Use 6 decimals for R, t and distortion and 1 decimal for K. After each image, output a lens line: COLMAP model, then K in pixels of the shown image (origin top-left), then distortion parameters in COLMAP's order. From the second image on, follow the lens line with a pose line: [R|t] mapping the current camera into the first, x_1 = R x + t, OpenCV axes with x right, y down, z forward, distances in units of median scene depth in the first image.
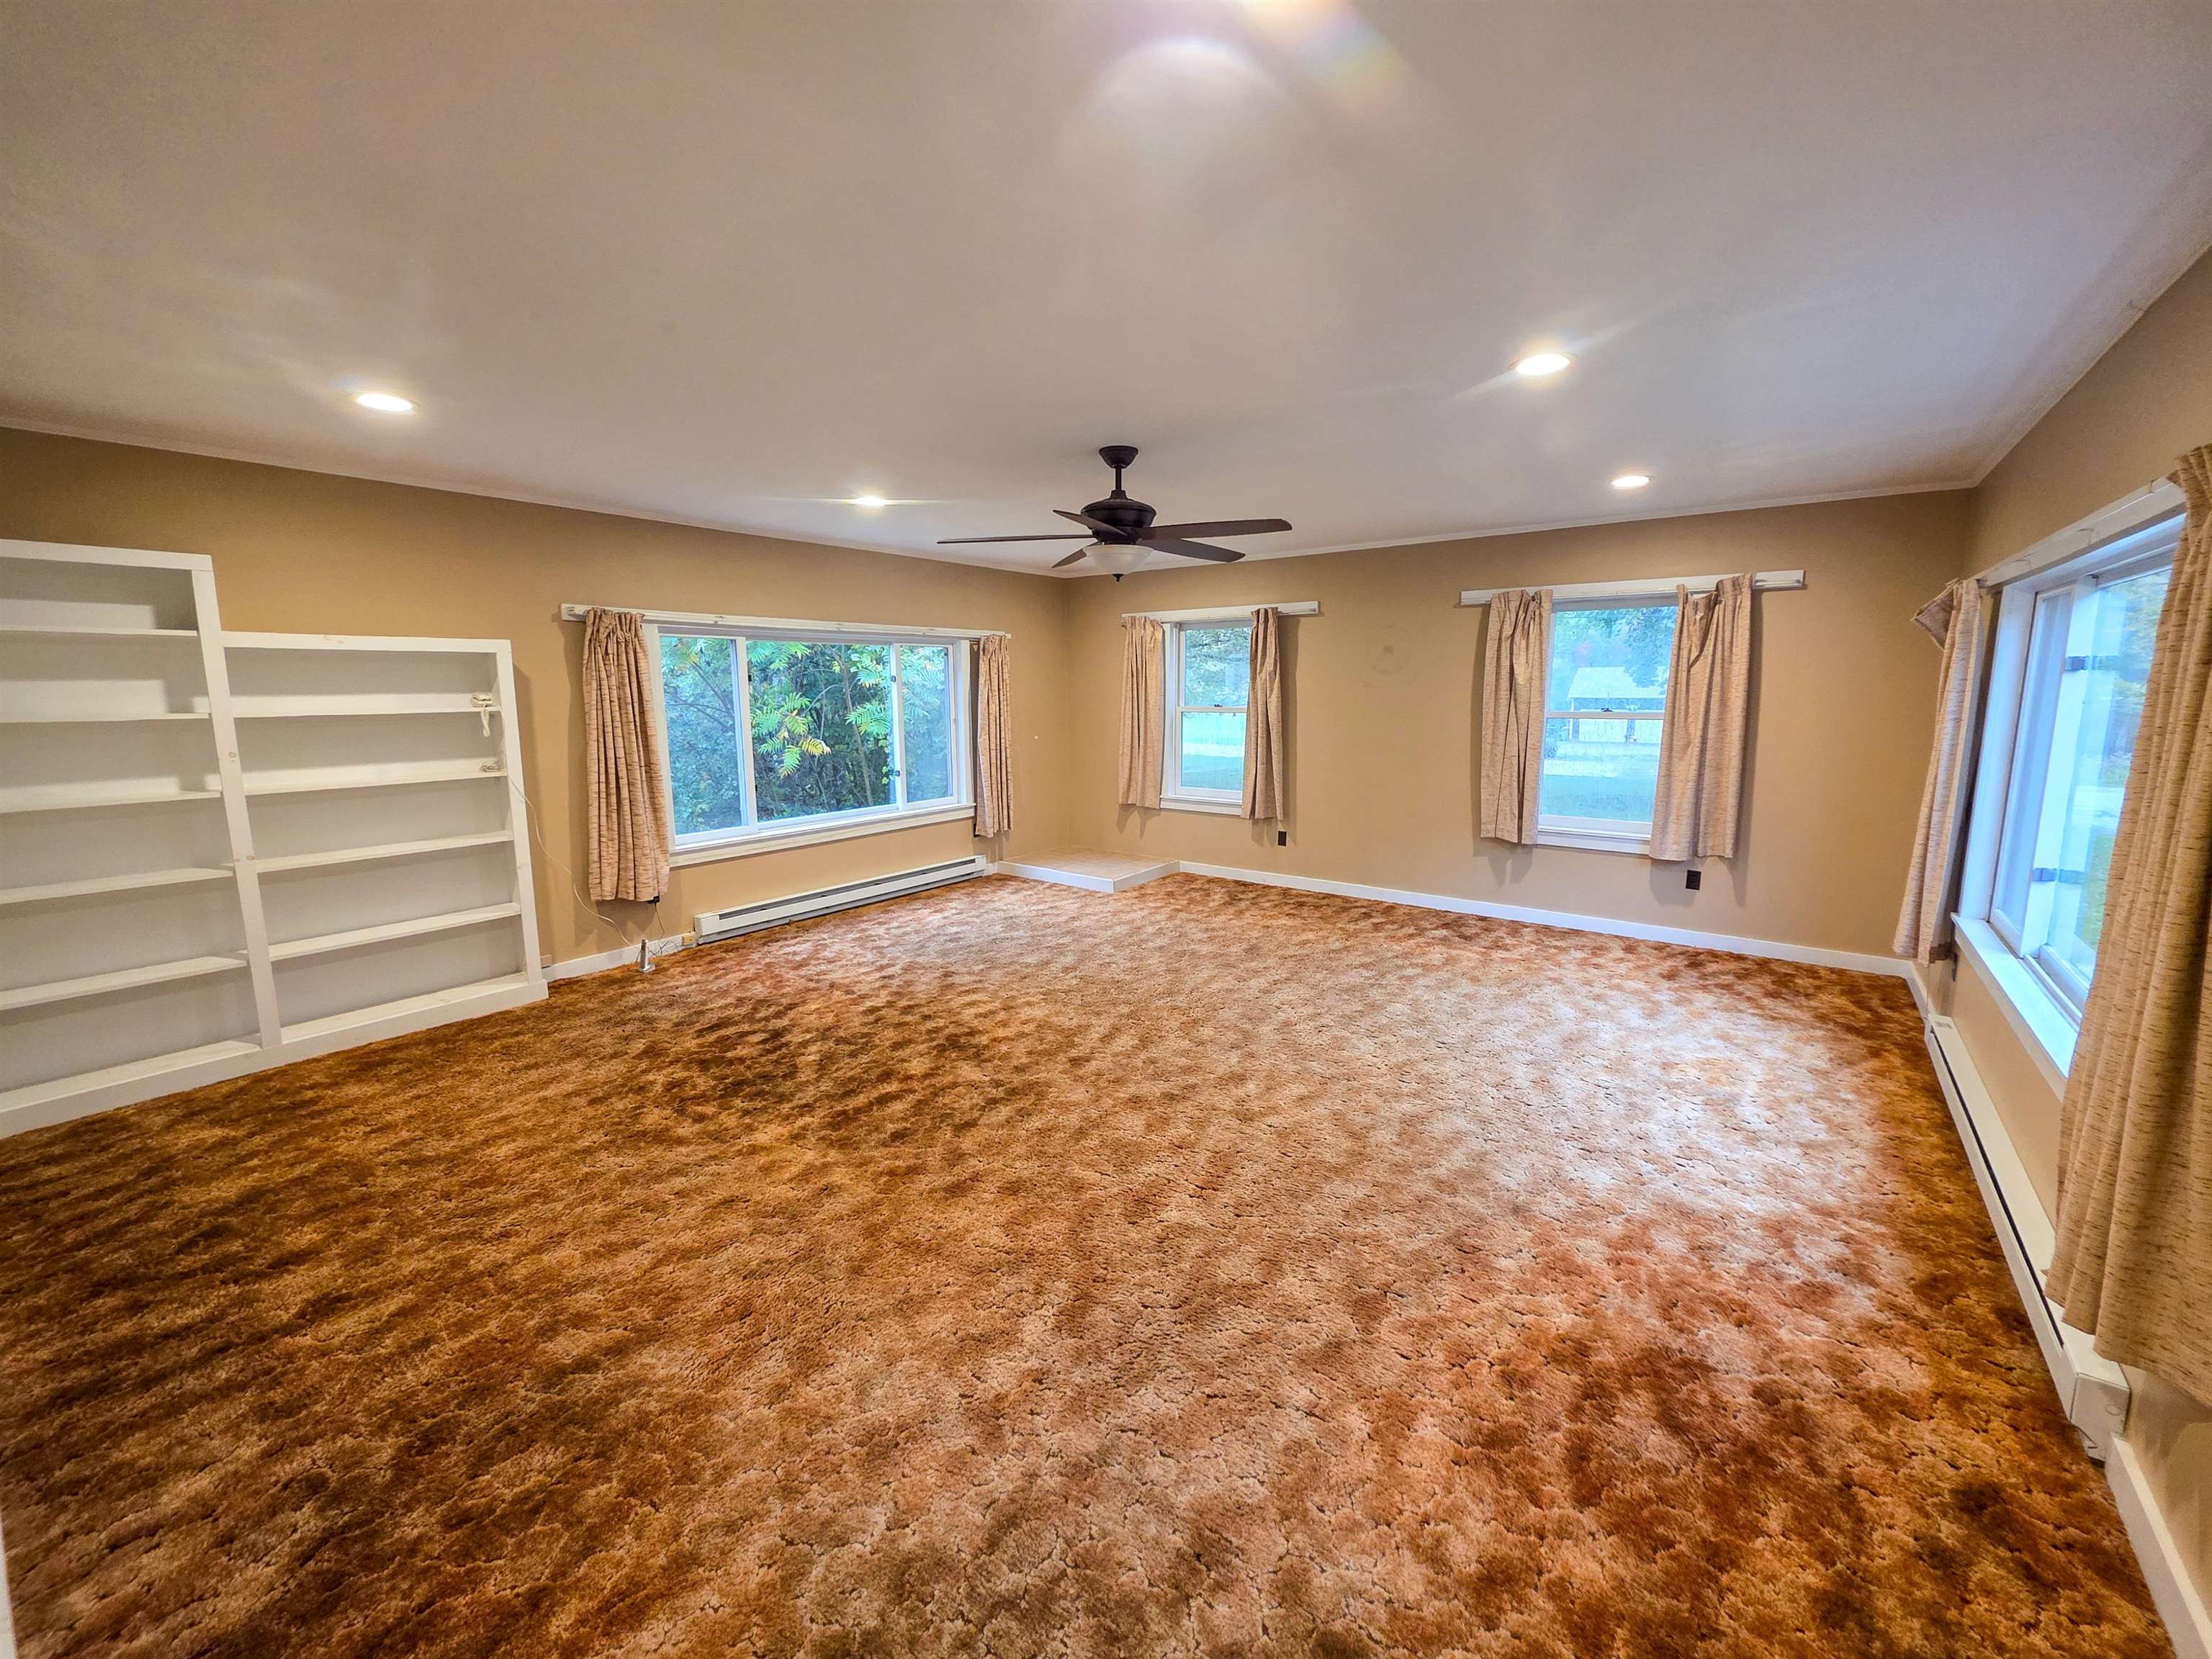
lens RADIAL K [[878.3, 0, 1113.0], [0, 878.3, 814.6], [0, 0, 1]] dist [0.001761, 0.000467]
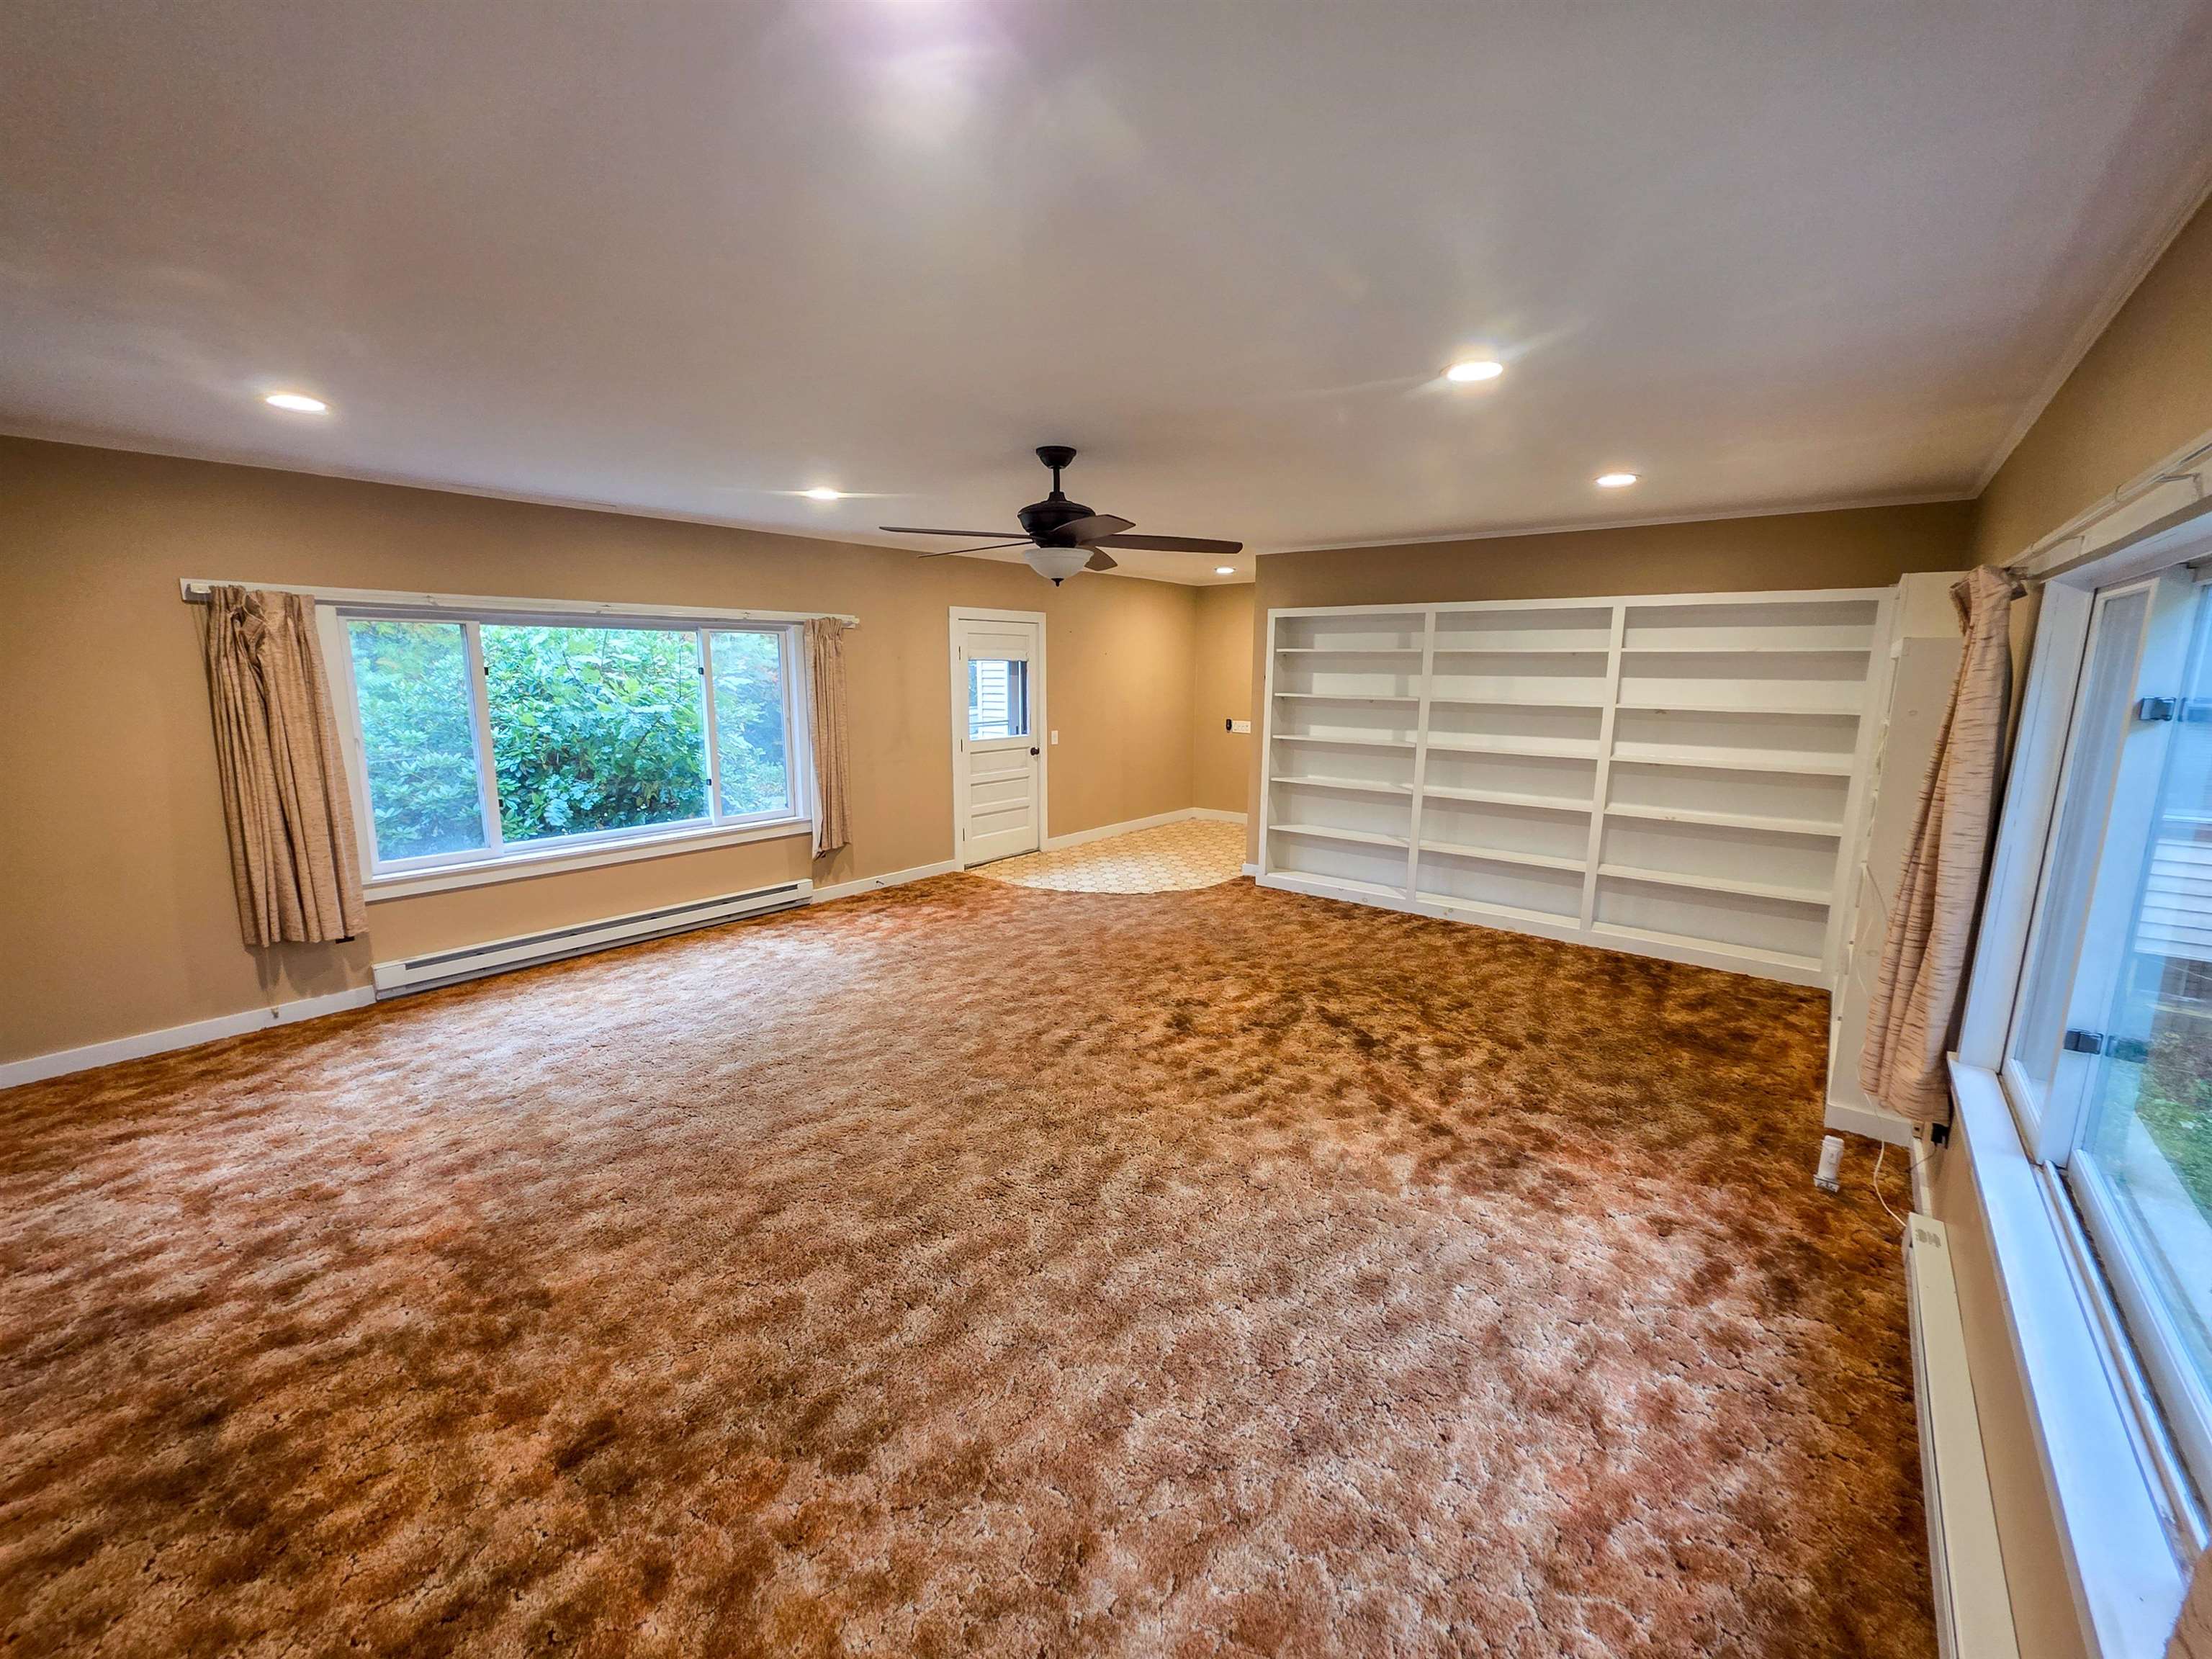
lens RADIAL K [[890.0, 0, 1108.9], [0, 890.0, 816.4], [0, 0, 1]] dist [0.000365, 0.000086]
pose [[-0.999276, -0.008369, 0.037110, -0.079052], [0.003745, 0.949116, 0.314904, -0.291066], [-0.037857, 0.314815, -0.948398, 1.758882]]
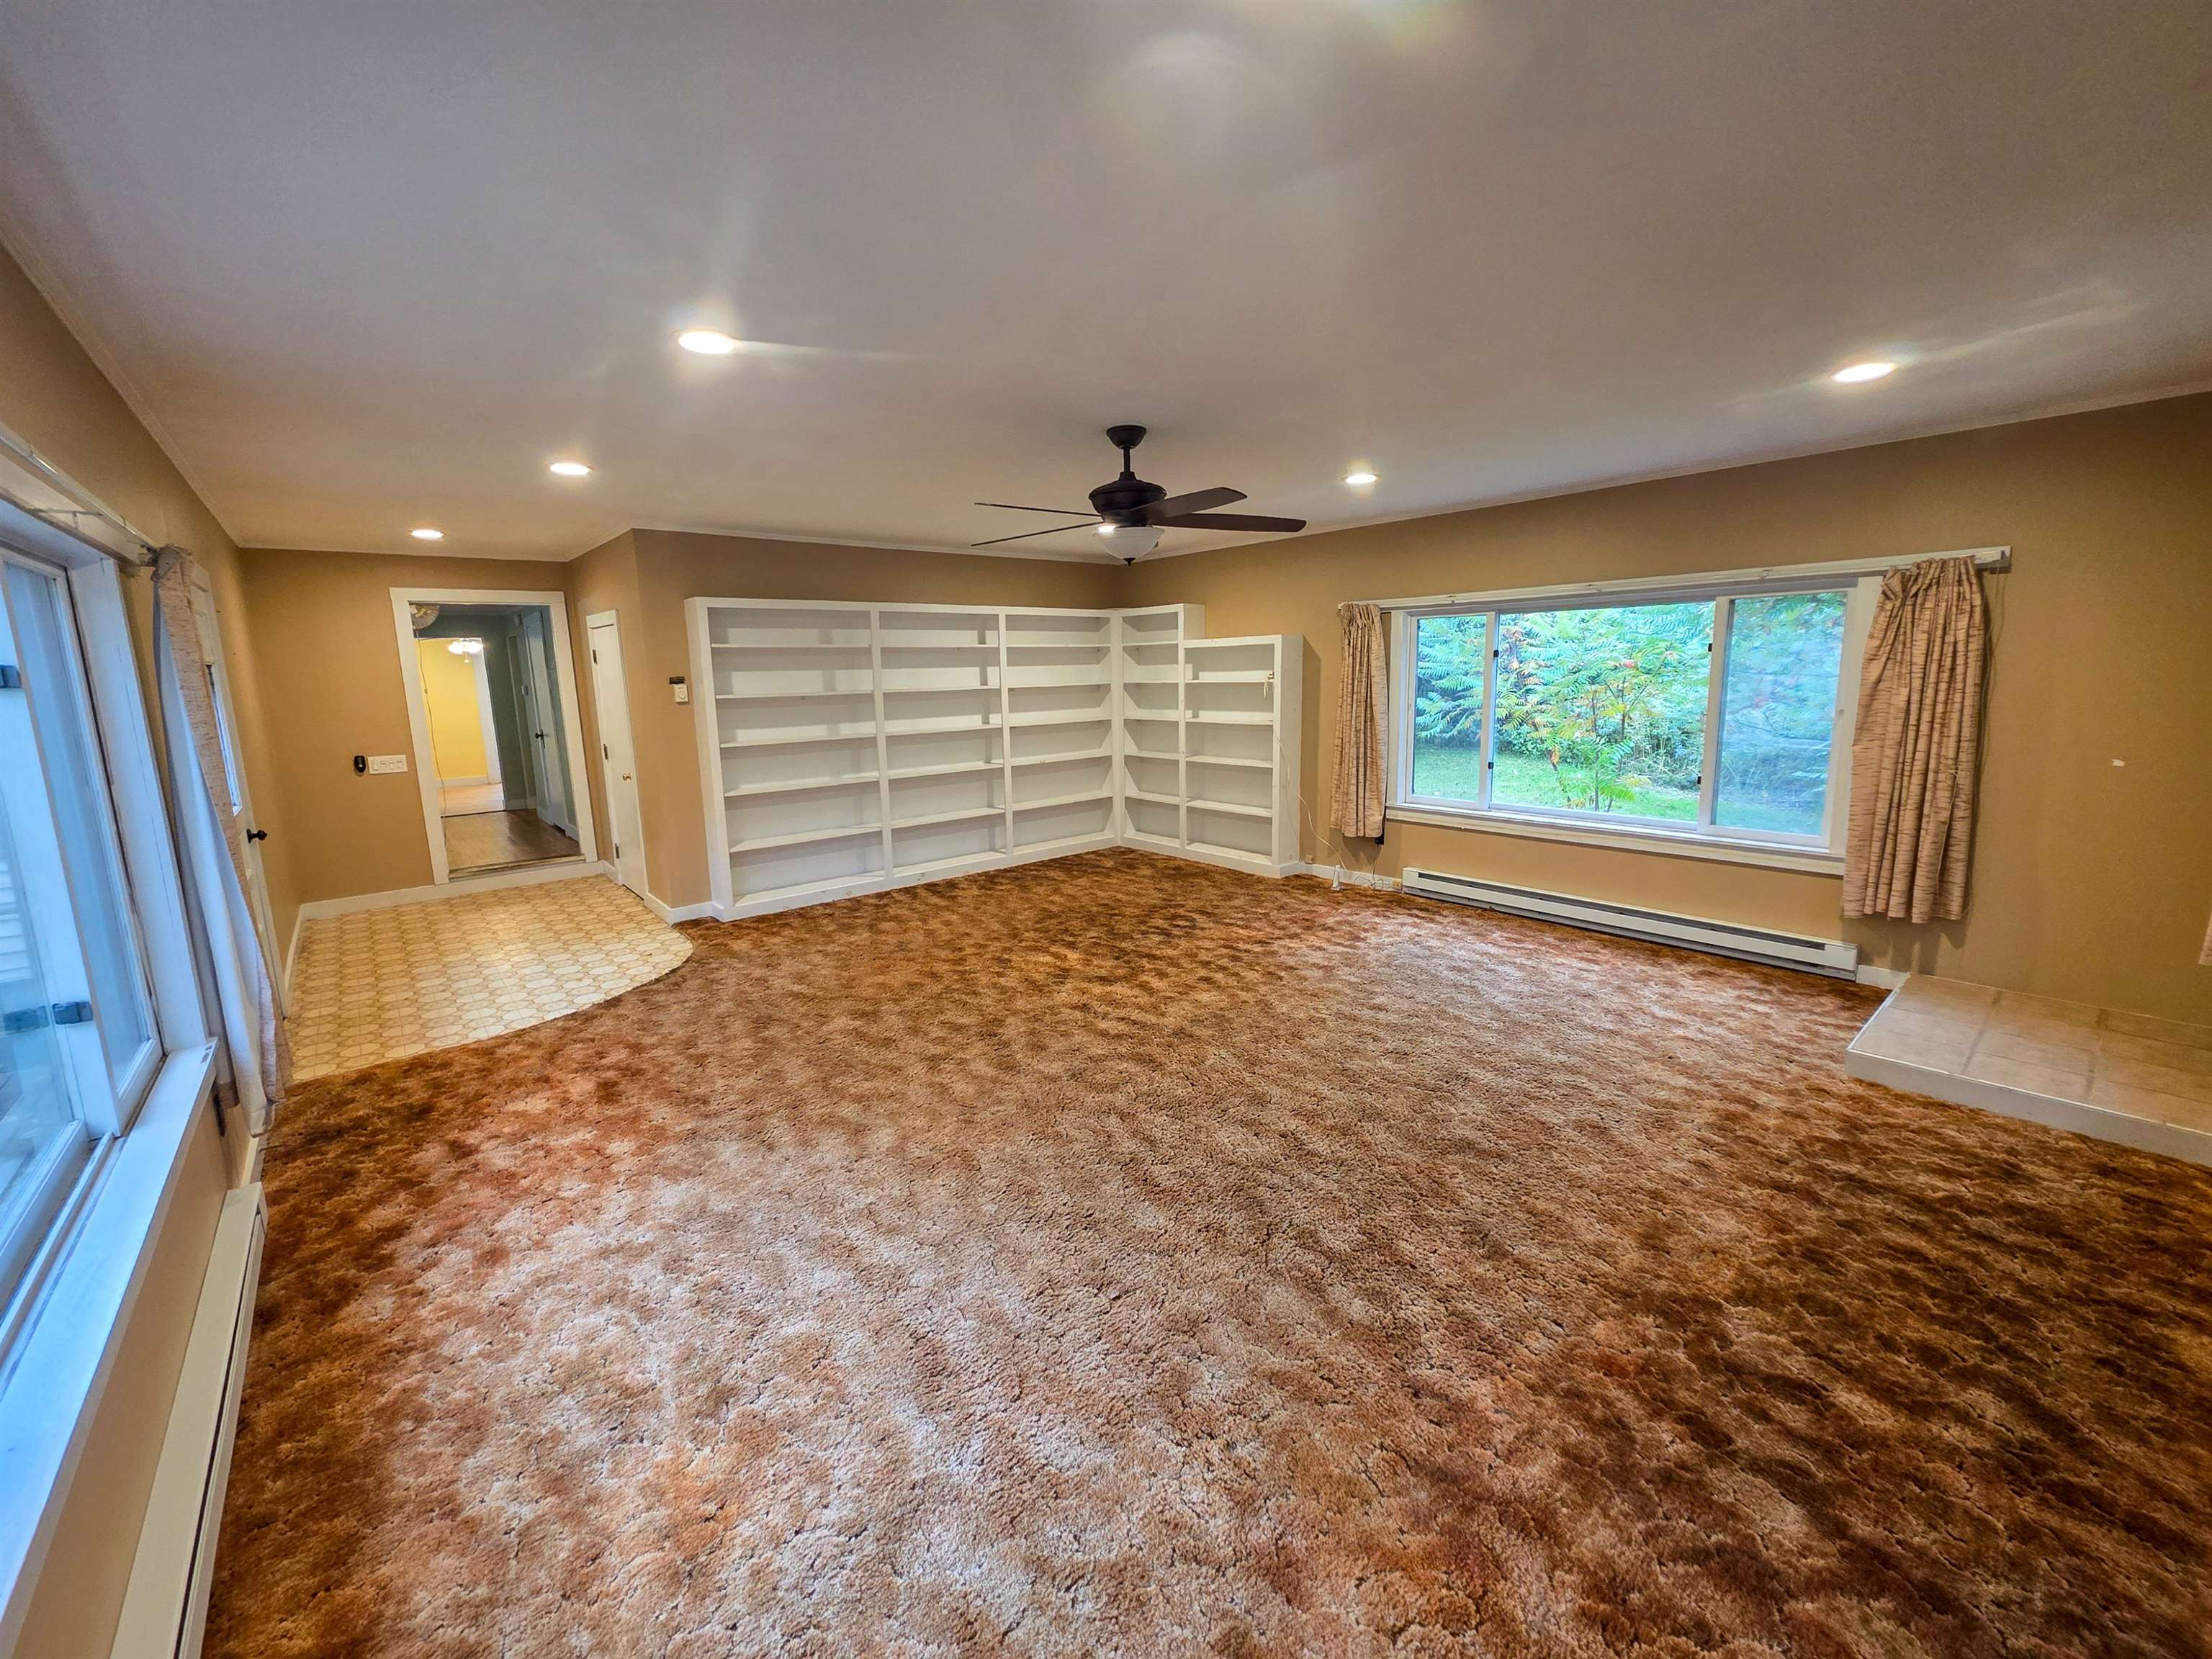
lens RADIAL K [[882.4, 0, 1110.0], [0, 882.4, 816.8], [0, 0, 1]] dist [0.001999, 0.000148]
pose [[-0.216561, 0.171961, -0.961005, 0.872346], [-0.120002, 0.972212, 0.201008, -0.164873], [0.968866, 0.158853, -0.189907, 1.057386]]
